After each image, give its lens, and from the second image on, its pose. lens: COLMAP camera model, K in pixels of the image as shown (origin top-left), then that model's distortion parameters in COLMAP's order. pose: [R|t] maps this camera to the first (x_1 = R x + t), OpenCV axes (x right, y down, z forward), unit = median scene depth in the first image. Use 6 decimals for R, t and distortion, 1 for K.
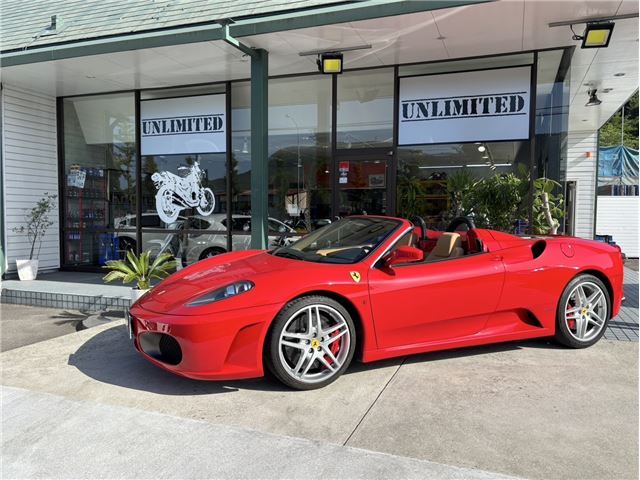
lens RADIAL K [[501.1, 0, 325.3], [0, 501.1, 236.6], [0, 0, 1]] dist [0.008486, 0.009058]
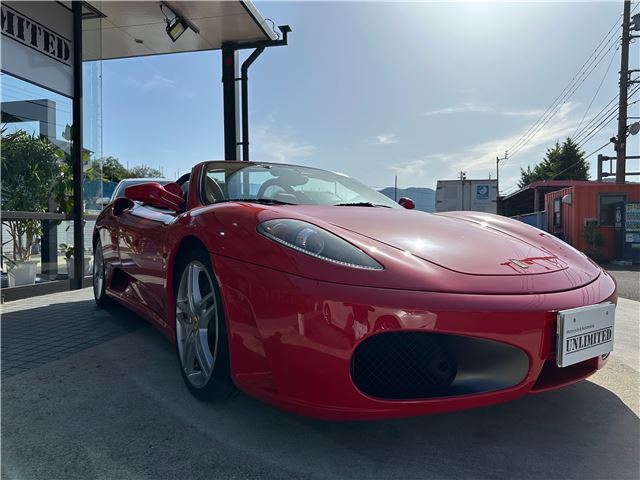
lens RADIAL K [[452.3, 0, 319.9], [0, 452.3, 232.2], [0, 0, 1]] dist [0.023376, -0.034873]
pose [[-0.156004, -0.009437, 0.987711, -0.420077], [0.043854, 0.998902, 0.016470, 0.037814], [-0.986782, 0.045885, -0.155419, 0.722327]]
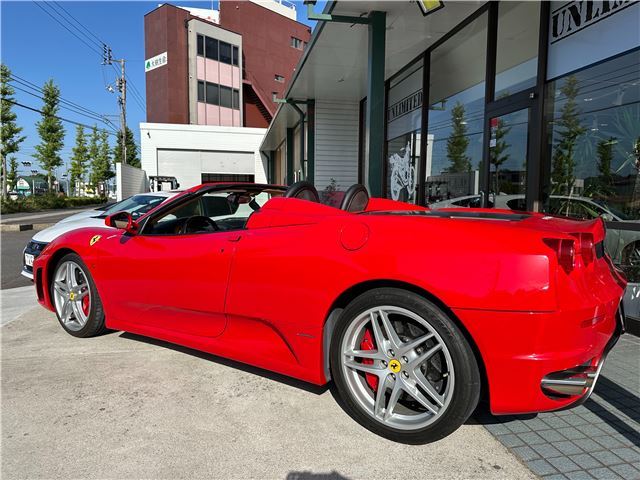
lens RADIAL K [[452.3, 0, 322.5], [0, 452.3, 236.9], [0, 0, 1]] dist [0.023376, -0.034873]
pose [[0.523496, 0.069512, -0.849188, 0.564694], [-0.042356, 0.997557, 0.055547, 0.001487], [0.850974, 0.006890, 0.525162, 0.476389]]
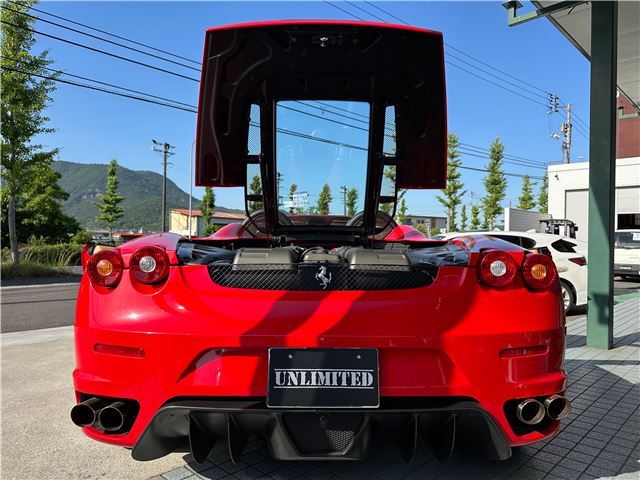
lens RADIAL K [[452.3, 0, 320.6], [0, 452.3, 240.6], [0, 0, 1]] dist [0.023376, -0.034873]
pose [[-0.409000, -0.013410, -0.912436, 0.587295], [-0.056029, 0.998375, 0.010441, -0.002534], [0.910813, 0.055393, -0.409086, 0.926910]]
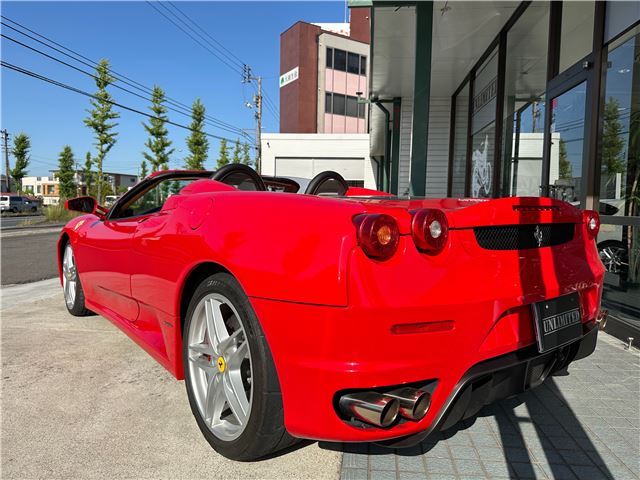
lens RADIAL K [[452.3, 0, 322.2], [0, 452.3, 240.0], [0, 0, 1]] dist [0.023376, -0.034873]
pose [[0.252738, 0.070747, -0.964945, 0.597542], [-0.059651, 0.996565, 0.057441, 0.012846], [0.965694, 0.043042, 0.256090, 0.658429]]
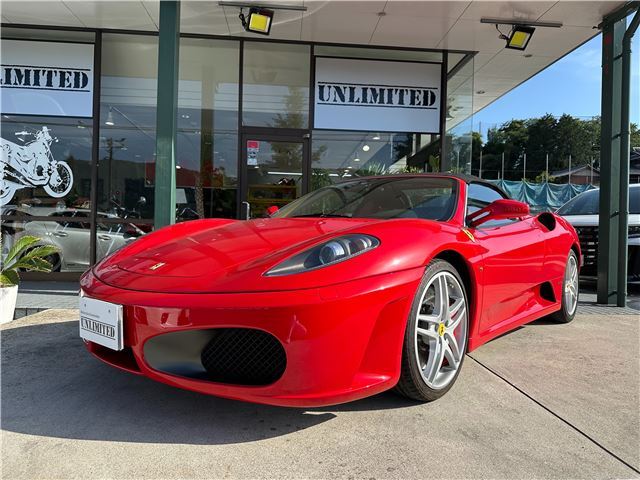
lens RADIAL K [[452.3, 0, 323.2], [0, 452.3, 237.1], [0, 0, 1]] dist [0.023376, -0.034873]
pose [[0.902862, 0.014736, 0.429678, -0.217956], [0.000750, 0.999357, -0.035851, 0.055865], [-0.429930, 0.032691, 0.902270, 0.258674]]
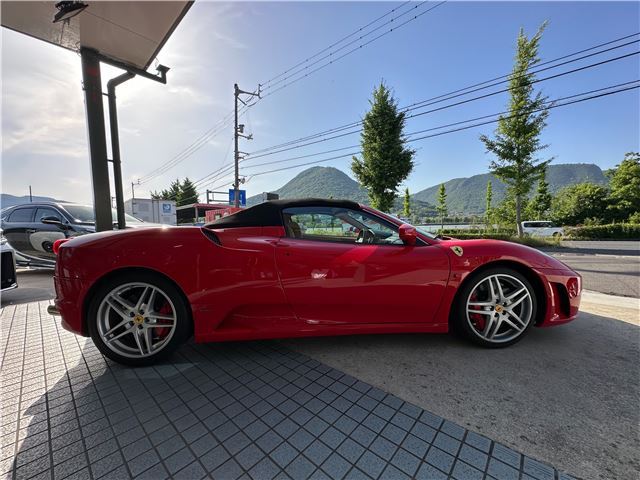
lens RADIAL K [[255.2, 0, 319.6], [0, 255.2, 239.6], [0, 0, 1]] dist [-0.006860, 0.001627]
pose [[-0.931549, -0.005287, 0.363576, -0.044471], [0.032970, 0.994547, 0.098939, -0.016267], [-0.362117, 0.104154, -0.926296, 1.087328]]
